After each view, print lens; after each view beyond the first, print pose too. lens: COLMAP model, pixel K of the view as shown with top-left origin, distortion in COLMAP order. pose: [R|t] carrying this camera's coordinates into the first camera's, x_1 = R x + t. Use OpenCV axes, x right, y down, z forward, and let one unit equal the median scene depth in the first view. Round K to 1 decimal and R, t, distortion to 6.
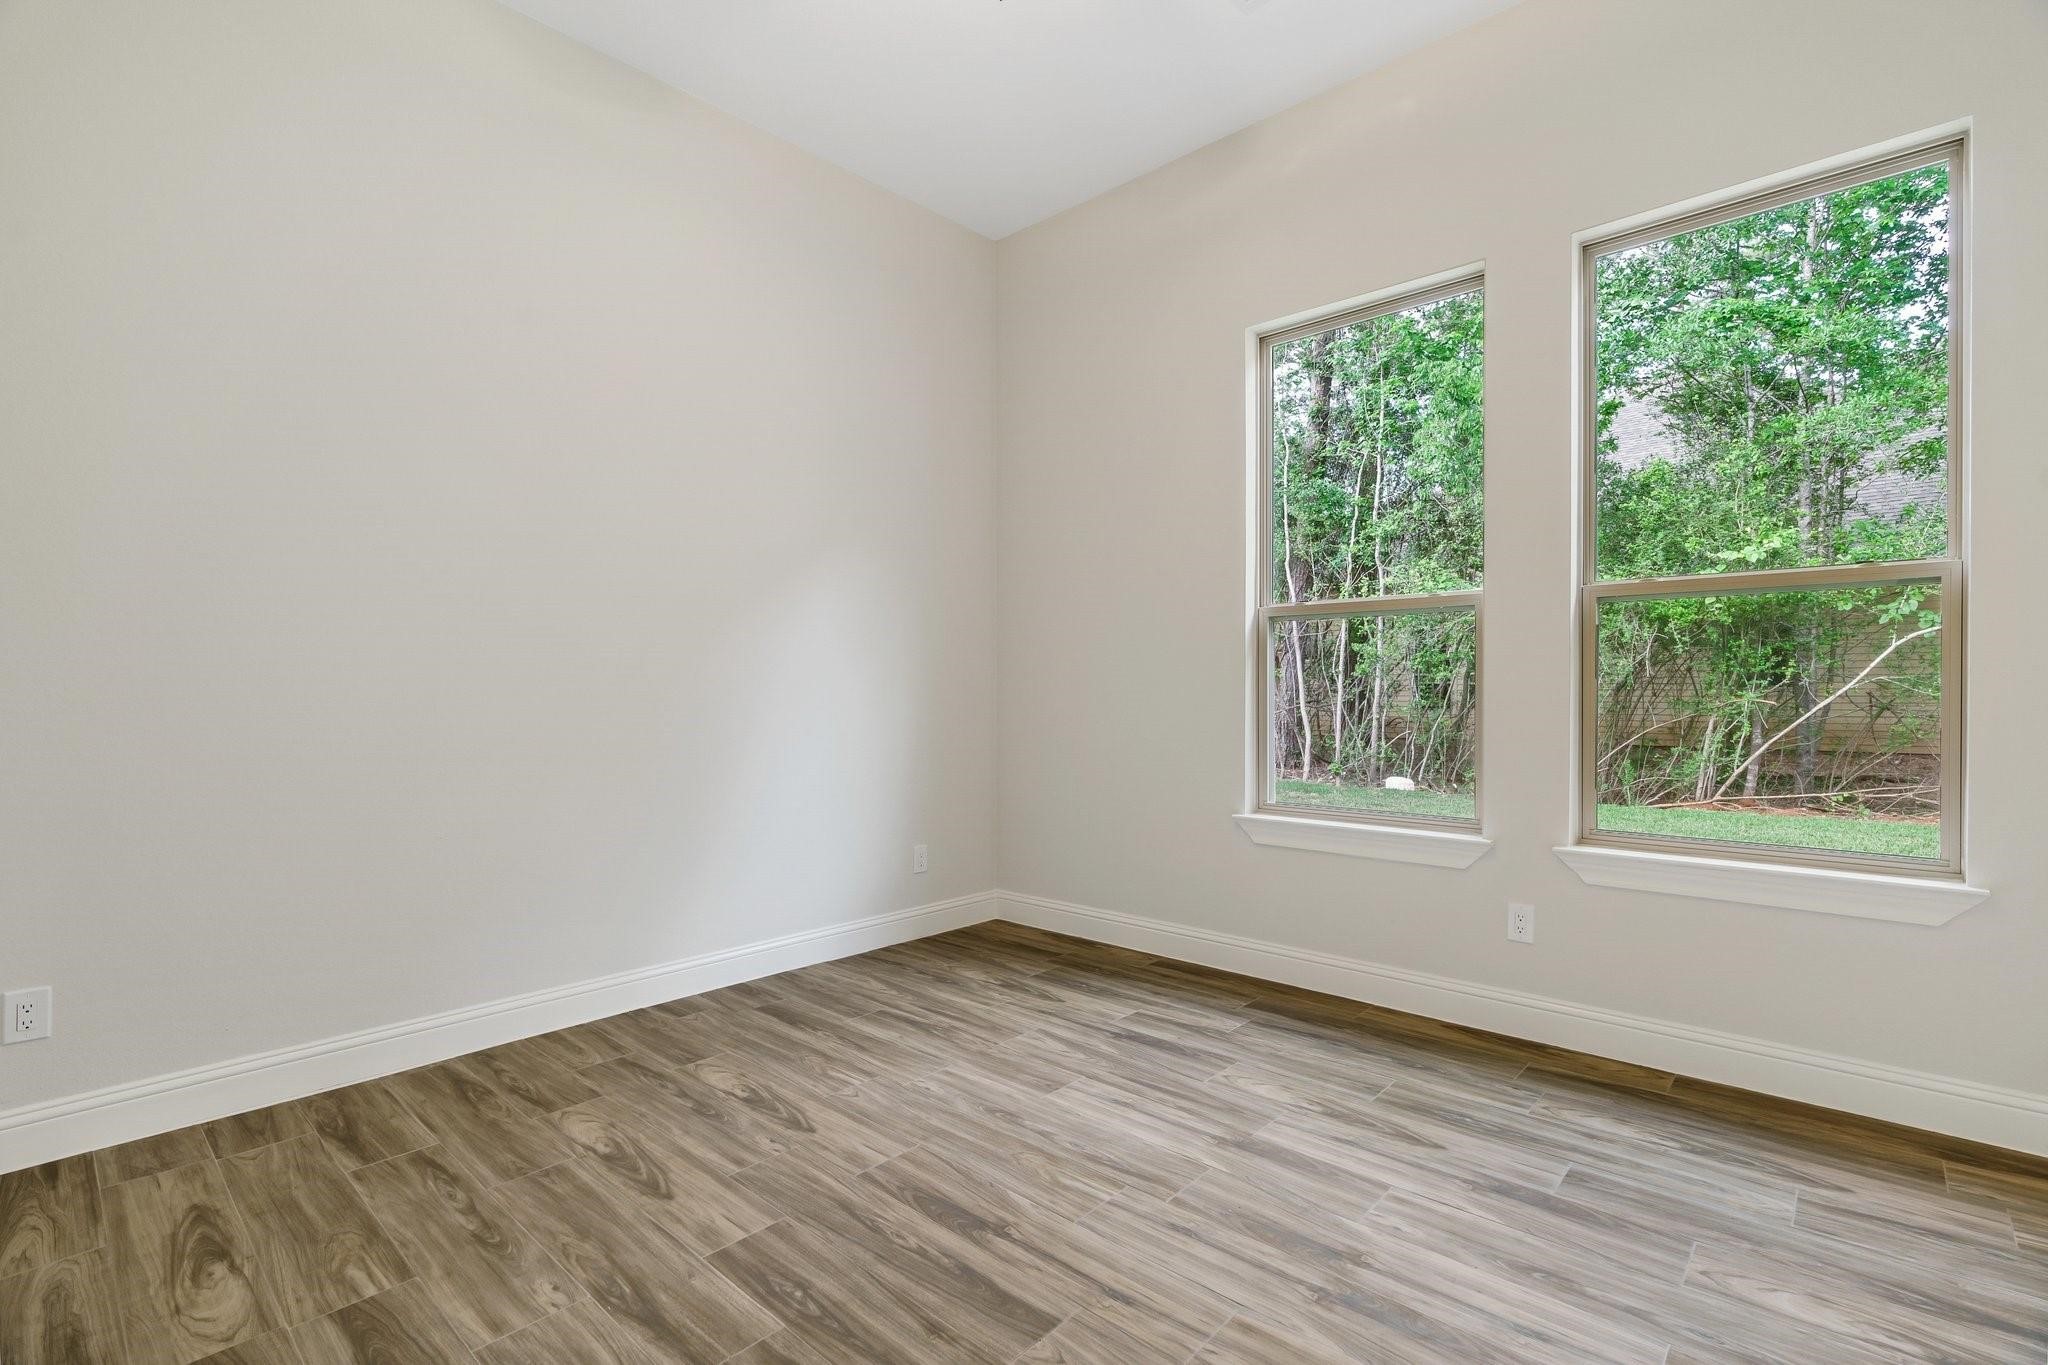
lens RADIAL K [[950.9, 0, 1022.1], [0, 950.9, 683.5], [0, 0, 1]] dist [-0.014241, 0.005087]
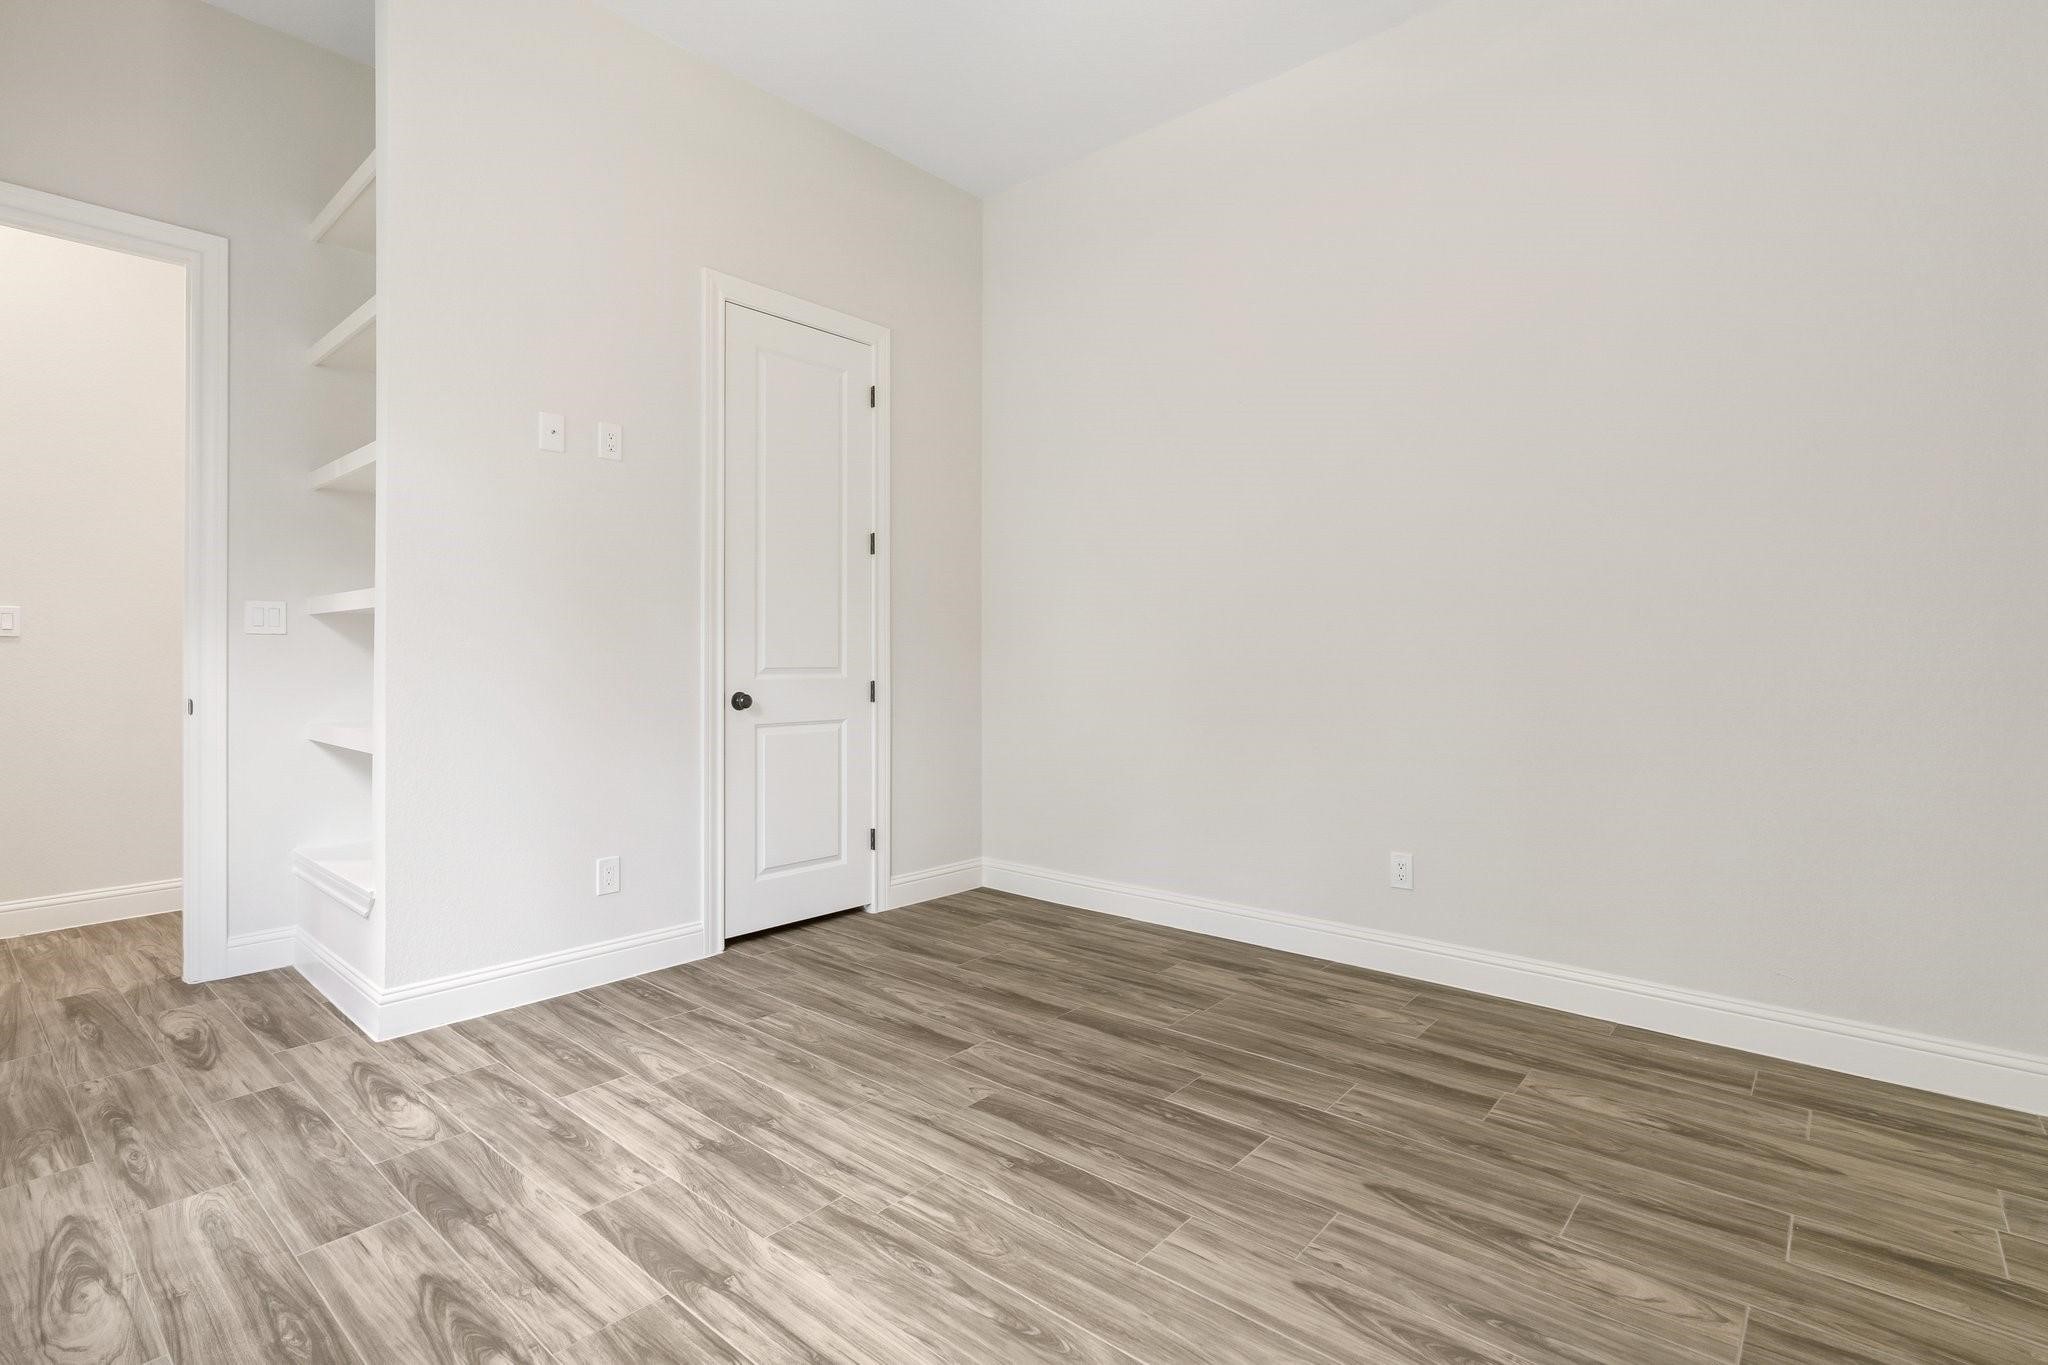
lens RADIAL K [[950.9, 0, 1028.1], [0, 950.9, 671.0], [0, 0, 1]] dist [-0.014241, 0.005087]
pose [[-0.999388, 0.004056, -0.034753, 0.000030], [0.003698, 0.999940, 0.010342, 0.017096], [0.034793, 0.010207, -0.999342, 1.991003]]
